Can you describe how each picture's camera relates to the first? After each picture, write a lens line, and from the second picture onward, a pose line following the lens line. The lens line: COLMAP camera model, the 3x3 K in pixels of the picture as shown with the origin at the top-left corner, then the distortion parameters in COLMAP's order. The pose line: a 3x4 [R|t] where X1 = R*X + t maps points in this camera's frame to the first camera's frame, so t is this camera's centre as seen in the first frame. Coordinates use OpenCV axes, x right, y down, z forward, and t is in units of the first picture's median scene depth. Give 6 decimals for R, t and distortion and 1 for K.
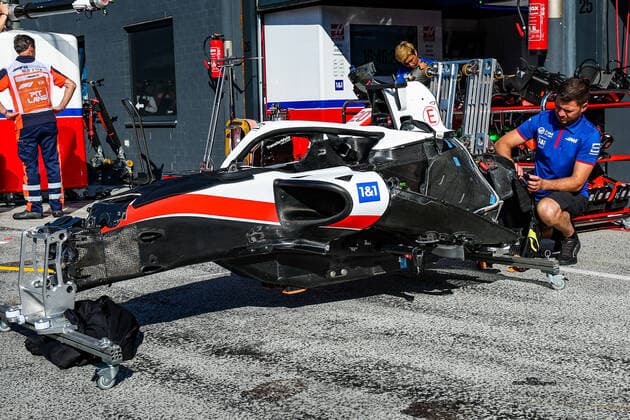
lens RADIAL K [[1001.0, 0, 315.0], [0, 1001.0, 210.0], [0, 0, 1]] dist [0.023762, -0.003290]
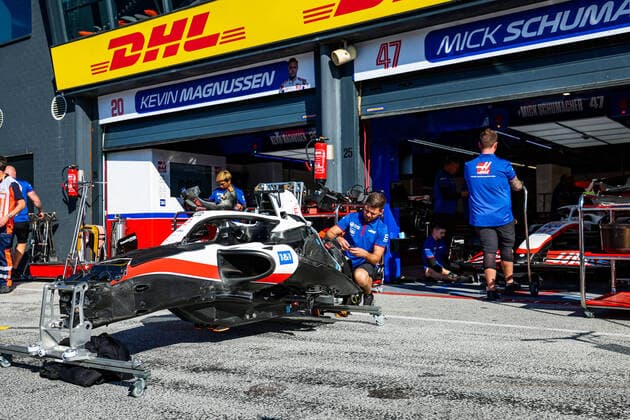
lens RADIAL K [[670.6, 0, 315.0], [0, 670.6, 210.0], [0, 0, 1]] dist [0.019967, 0.011066]
pose [[0.957771, 0.020836, 0.286778, -0.169470], [0.014736, 0.992503, -0.121325, 0.029633], [-0.287156, 0.120428, 0.950283, 0.030879]]
